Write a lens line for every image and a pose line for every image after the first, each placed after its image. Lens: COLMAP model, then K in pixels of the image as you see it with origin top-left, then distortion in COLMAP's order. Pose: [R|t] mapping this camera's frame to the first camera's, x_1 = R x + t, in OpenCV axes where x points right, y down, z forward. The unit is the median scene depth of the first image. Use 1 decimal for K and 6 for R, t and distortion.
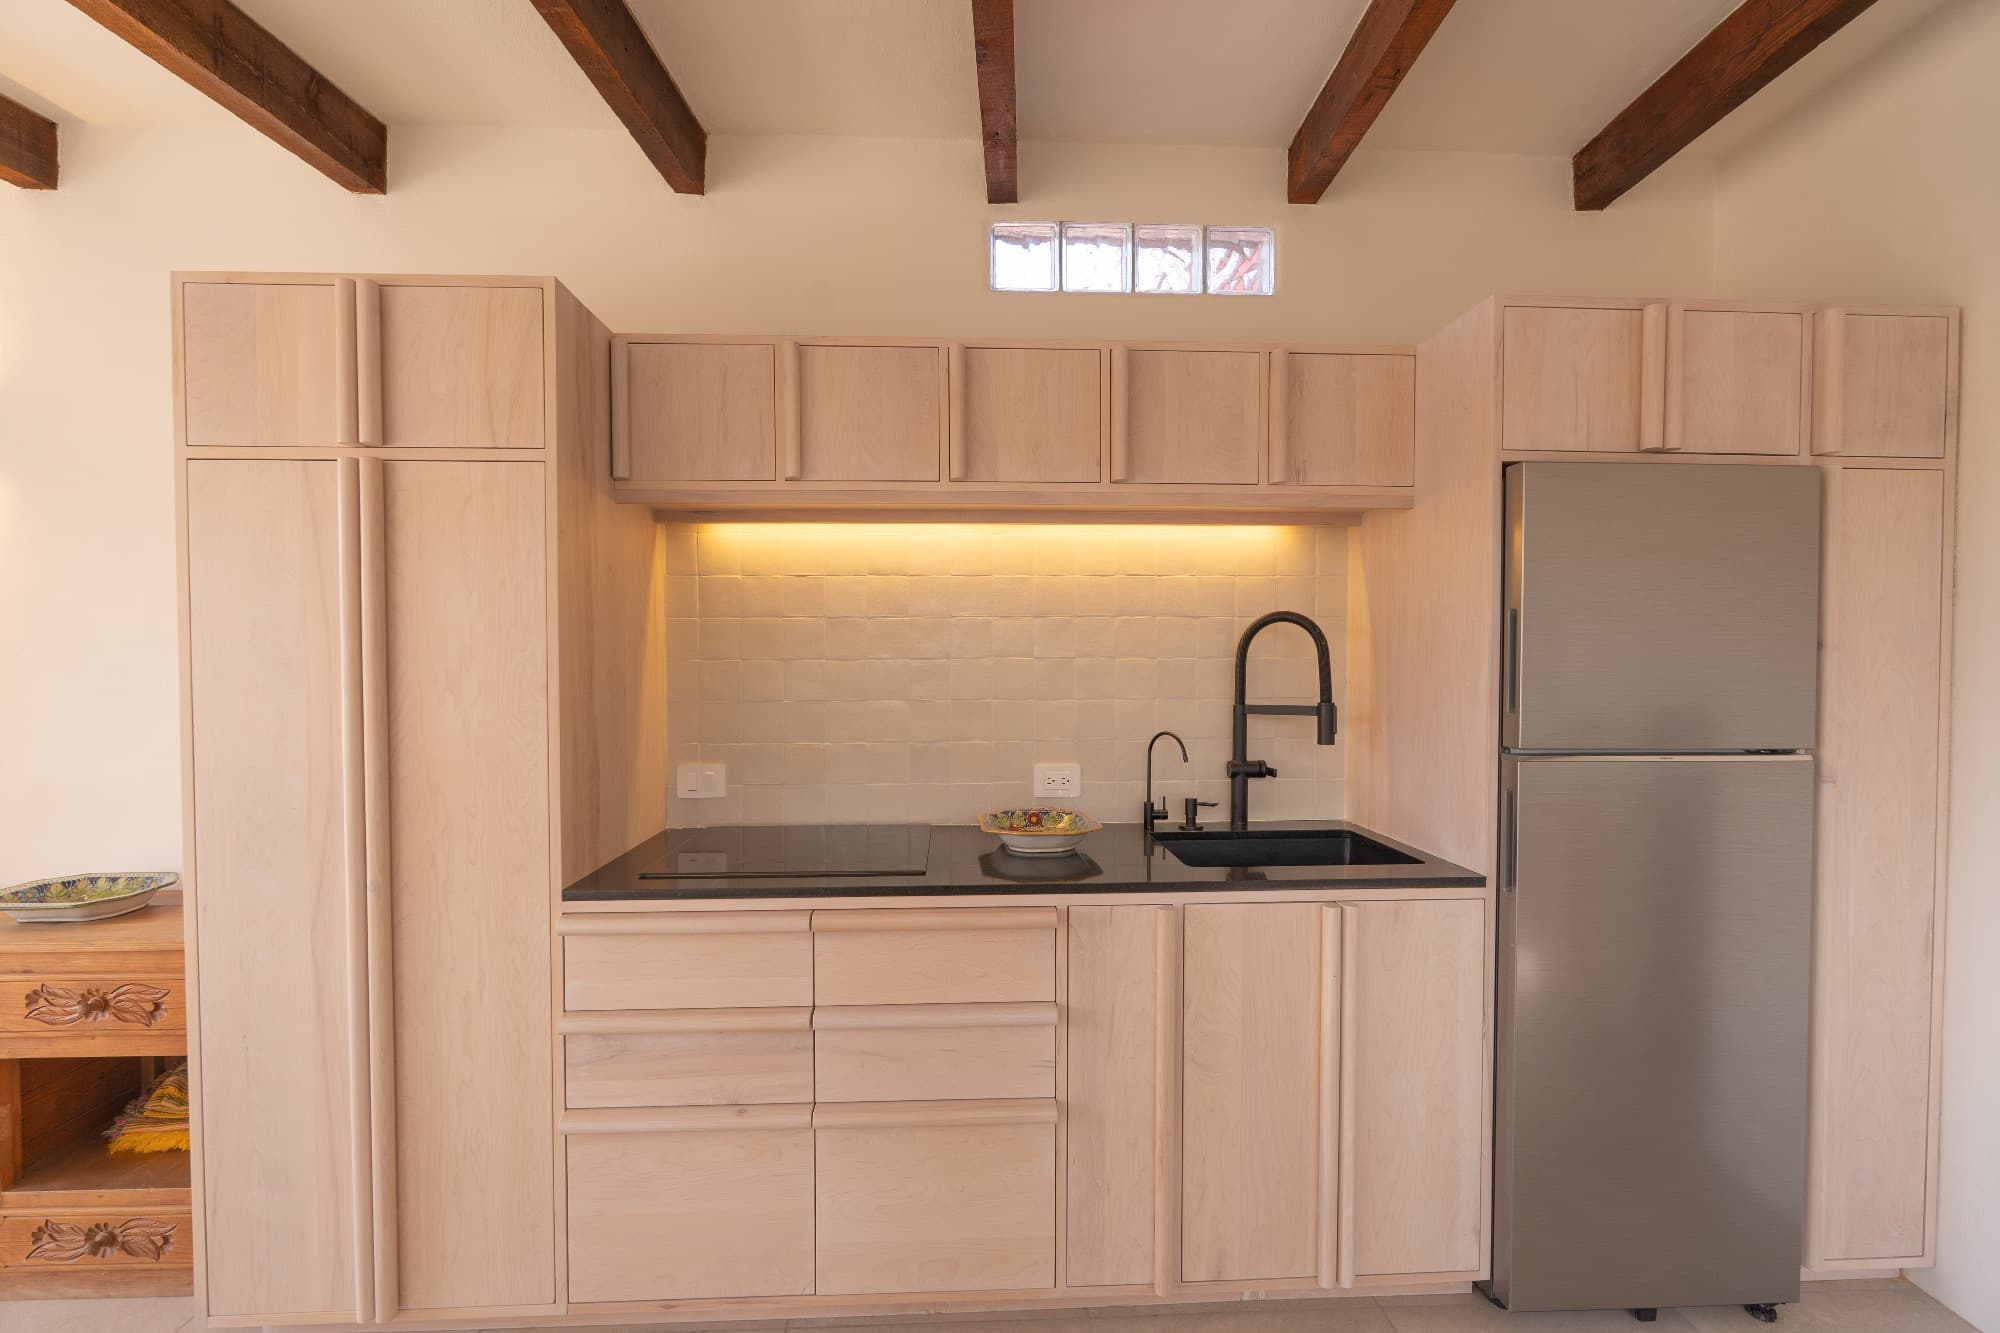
lens RADIAL K [[889.8, 0, 1003.2], [0, 889.8, 674.5], [0, 0, 1]] dist [-0.004081, -0.000765]
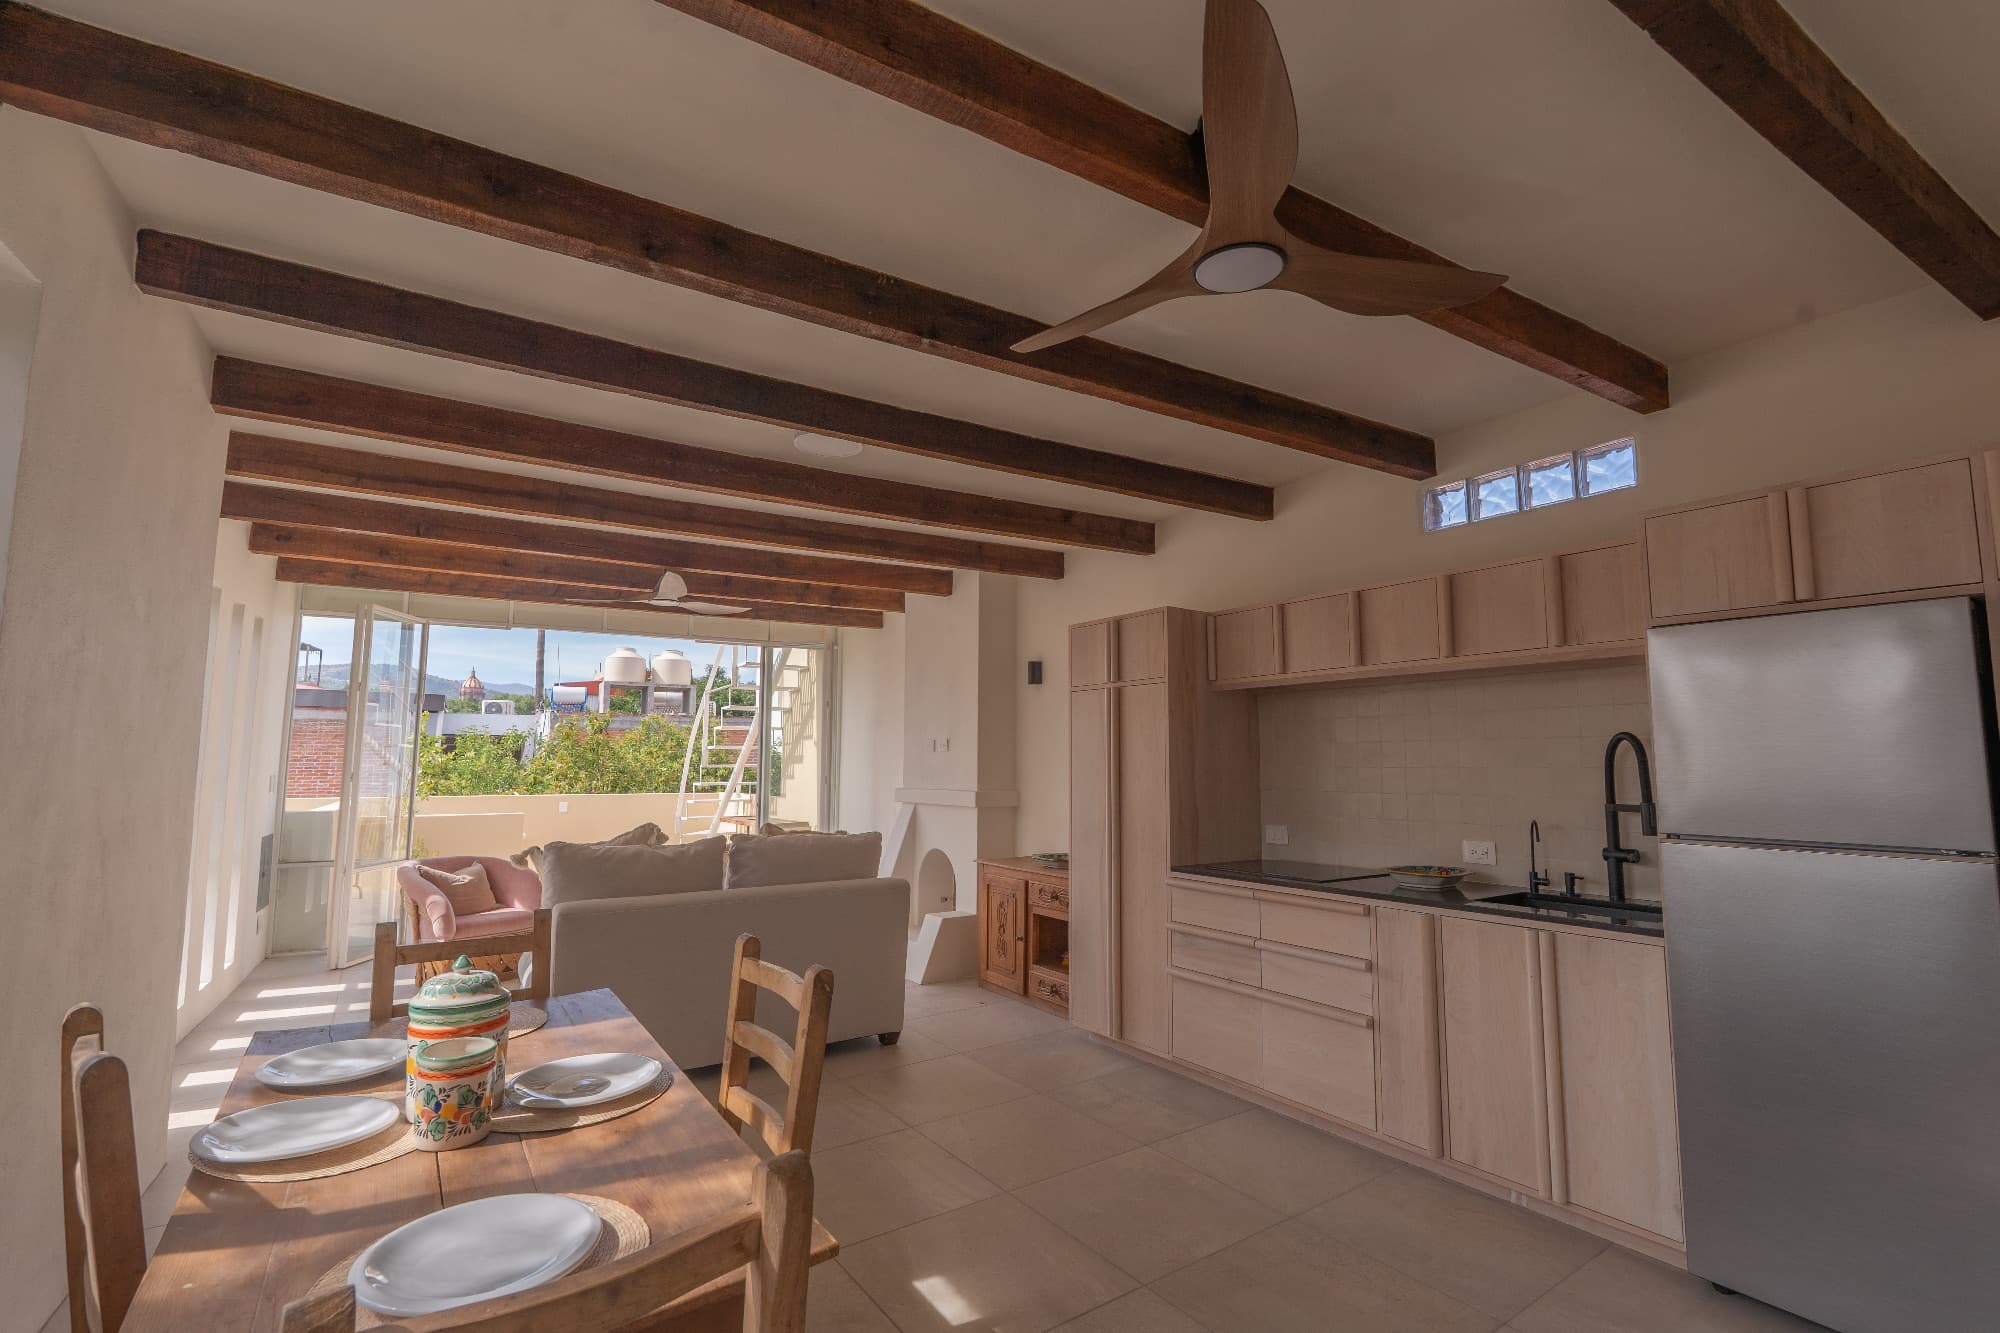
lens RADIAL K [[889.8, 0, 1003.2], [0, 889.8, 674.5], [0, 0, 1]] dist [-0.004081, -0.000765]
pose [[0.540248, -0.081619, -0.837539, 1.162586], [-0.023249, 0.993458, -0.111810, 0.015250], [0.841185, 0.079877, 0.534816, -0.597413]]
